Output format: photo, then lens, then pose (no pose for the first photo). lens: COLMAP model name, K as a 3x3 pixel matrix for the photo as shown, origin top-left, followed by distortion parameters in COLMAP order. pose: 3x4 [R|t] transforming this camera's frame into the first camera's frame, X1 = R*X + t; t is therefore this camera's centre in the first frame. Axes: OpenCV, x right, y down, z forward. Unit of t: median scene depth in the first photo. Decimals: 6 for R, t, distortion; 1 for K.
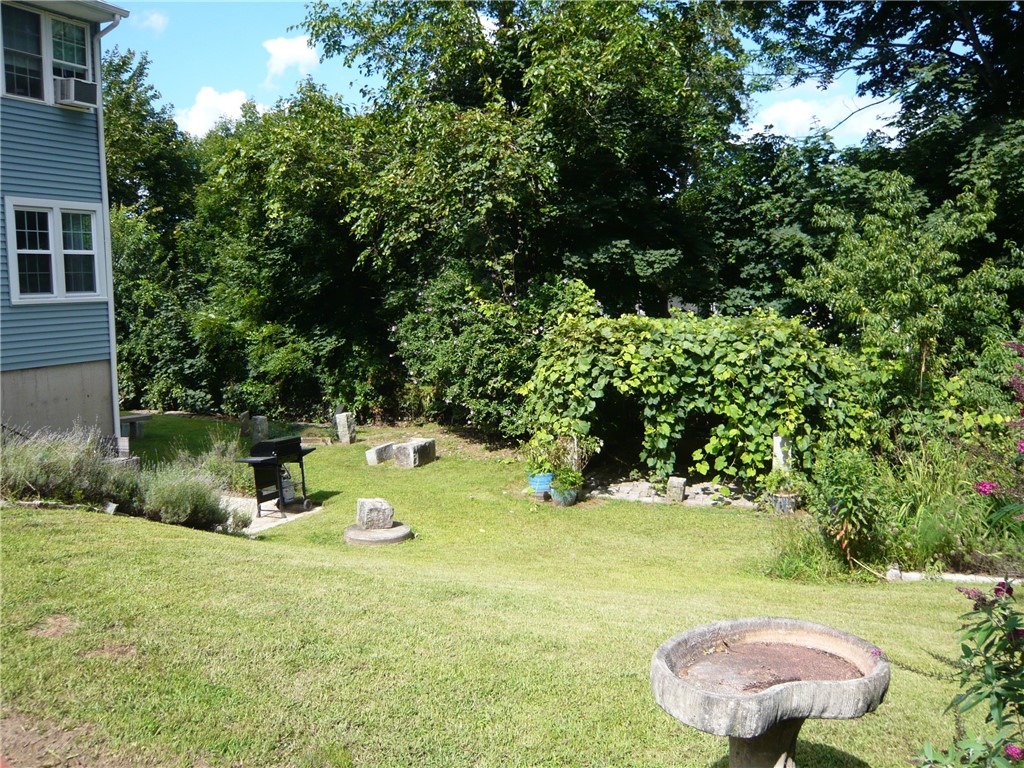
lens RADIAL K [[869.7, 0, 504.0], [0, 869.7, 374.8], [0, 0, 1]] dist [-0.097993, 0.039994]
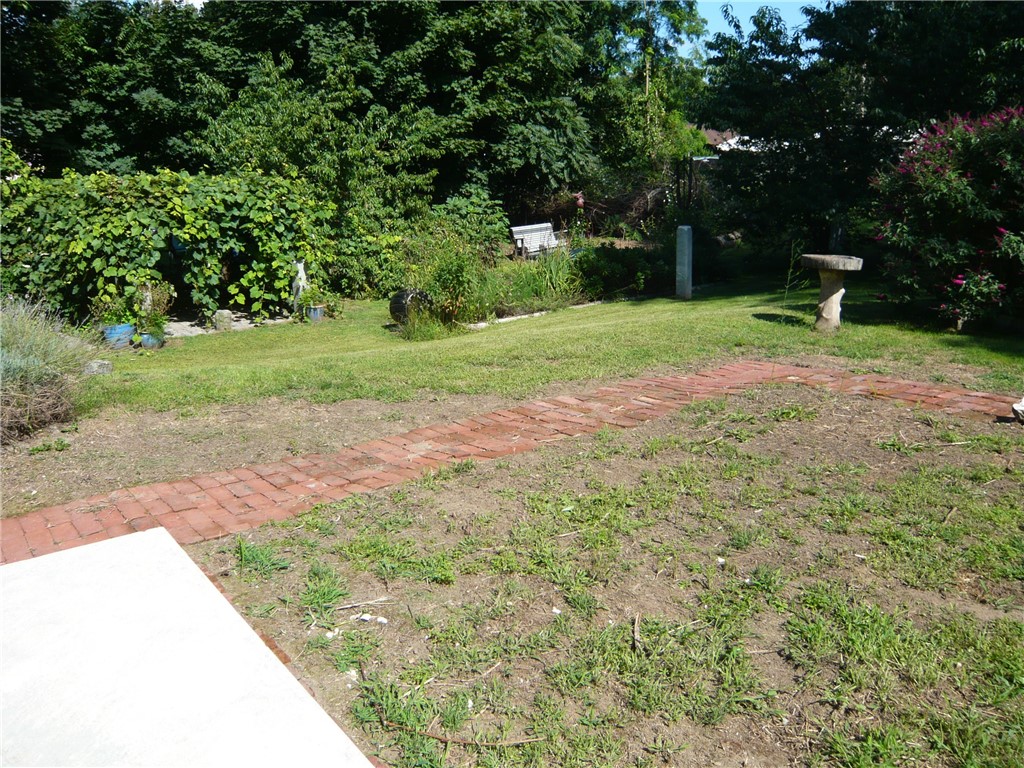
lens RADIAL K [[869.7, 0, 514.2], [0, 869.7, 401.0], [0, 0, 1]] dist [-0.097993, 0.039994]
pose [[0.484866, -0.228828, 0.844122, -0.609533], [0.069934, 0.972219, 0.223383, 0.004625], [-0.871788, -0.049278, 0.487399, 0.070107]]
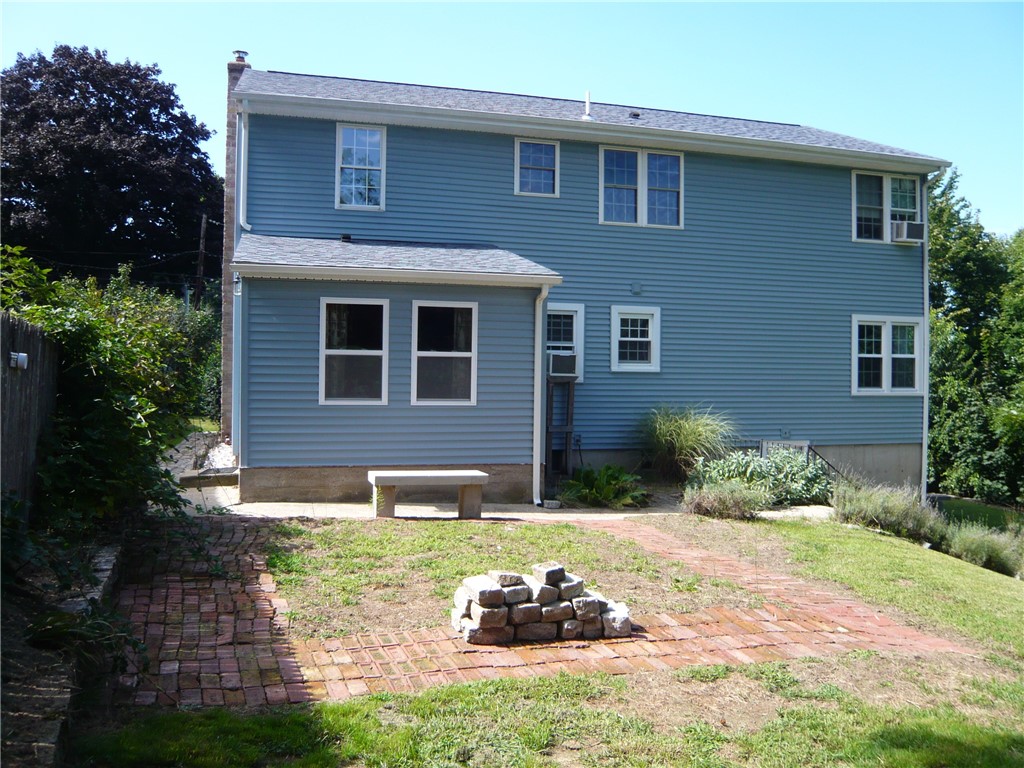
lens RADIAL K [[869.7, 0, 508.5], [0, 869.7, 375.1], [0, 0, 1]] dist [-0.097993, 0.039994]
pose [[0.647134, 0.020901, -0.762090, 0.089182], [-0.101461, 0.993093, -0.058921, 0.018456], [0.755595, 0.115452, 0.644785, -0.267292]]
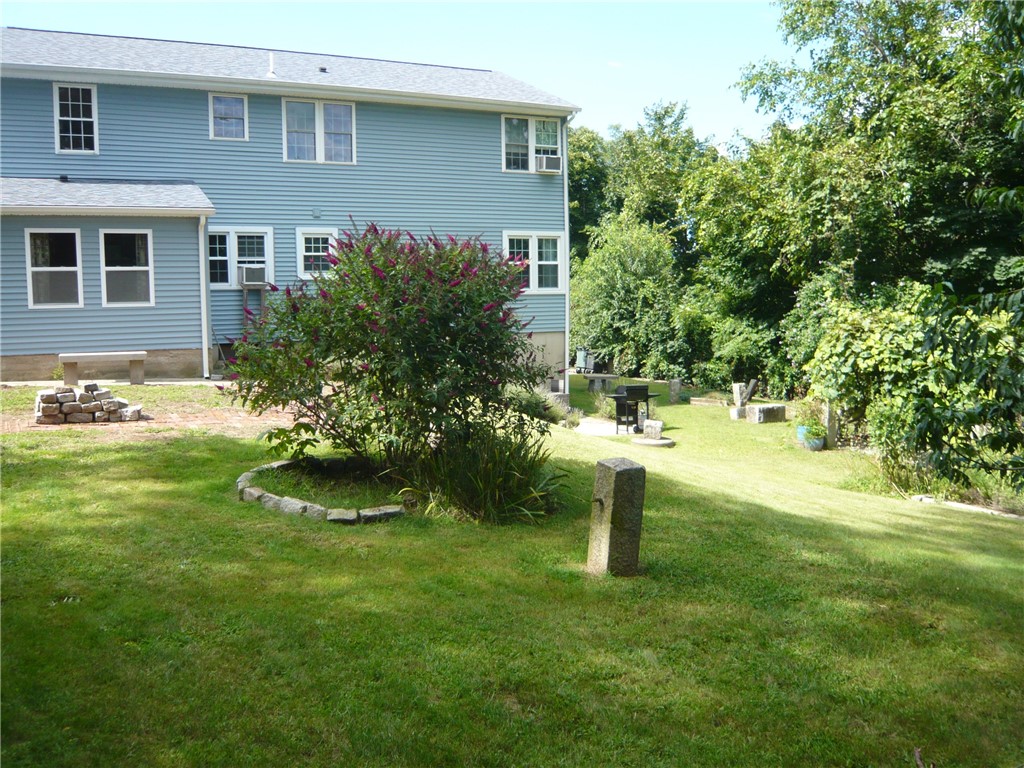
lens RADIAL K [[869.7, 0, 511.6], [0, 869.7, 375.0], [0, 0, 1]] dist [-0.097993, 0.039994]
pose [[0.766232, 0.068205, -0.638934, 0.527193], [-0.068860, 0.997340, 0.023884, 0.032945], [0.638863, 0.025697, 0.768891, -0.306129]]
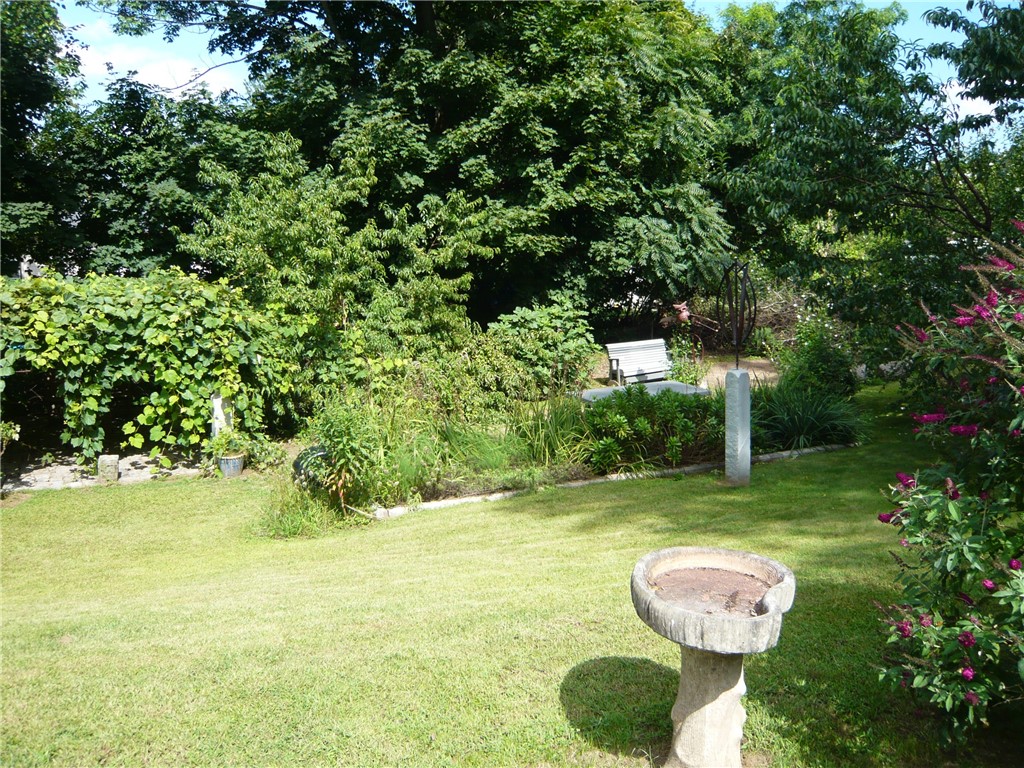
lens RADIAL K [[869.7, 0, 505.9], [0, 869.7, 381.4], [0, 0, 1]] dist [-0.097993, 0.039994]
pose [[0.709223, -0.094782, 0.698584, -0.118714], [0.054350, 0.995323, 0.079864, -0.007139], [-0.702886, -0.018674, 0.711057, 0.068640]]
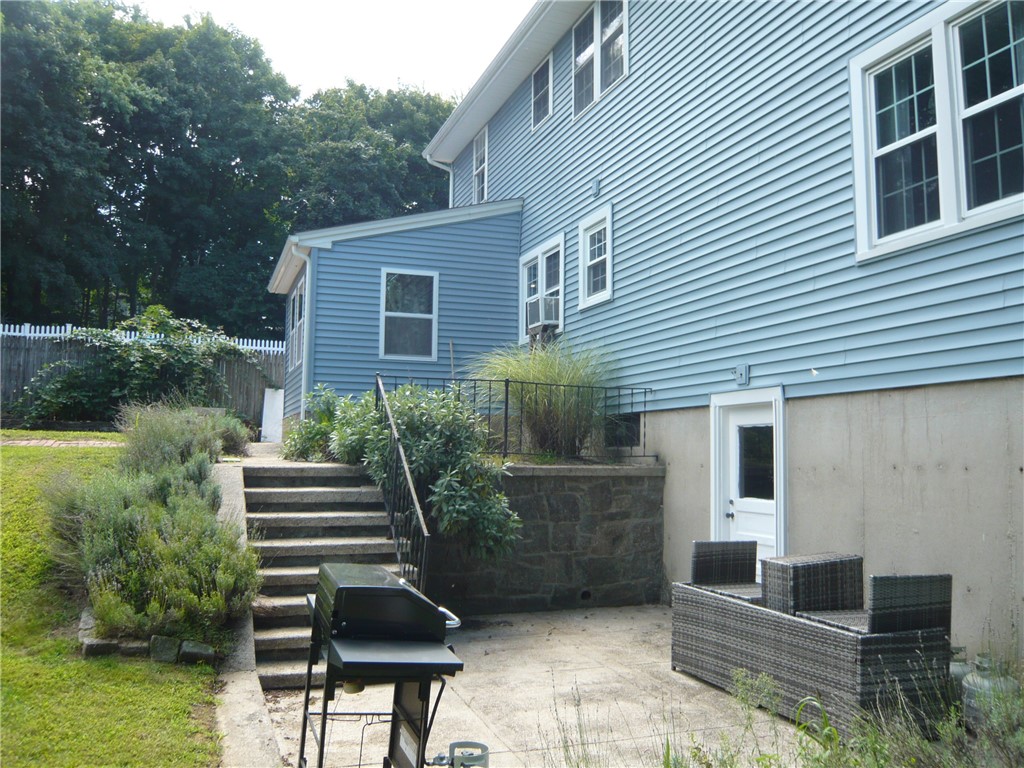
lens RADIAL K [[869.7, 0, 498.9], [0, 869.7, 364.0], [0, 0, 1]] dist [-0.097993, 0.039994]
pose [[-0.726037, -0.065469, -0.684532, -0.076419], [-0.074786, 0.997071, -0.016039, 0.002234], [0.683577, 0.039549, -0.728806, 1.184160]]
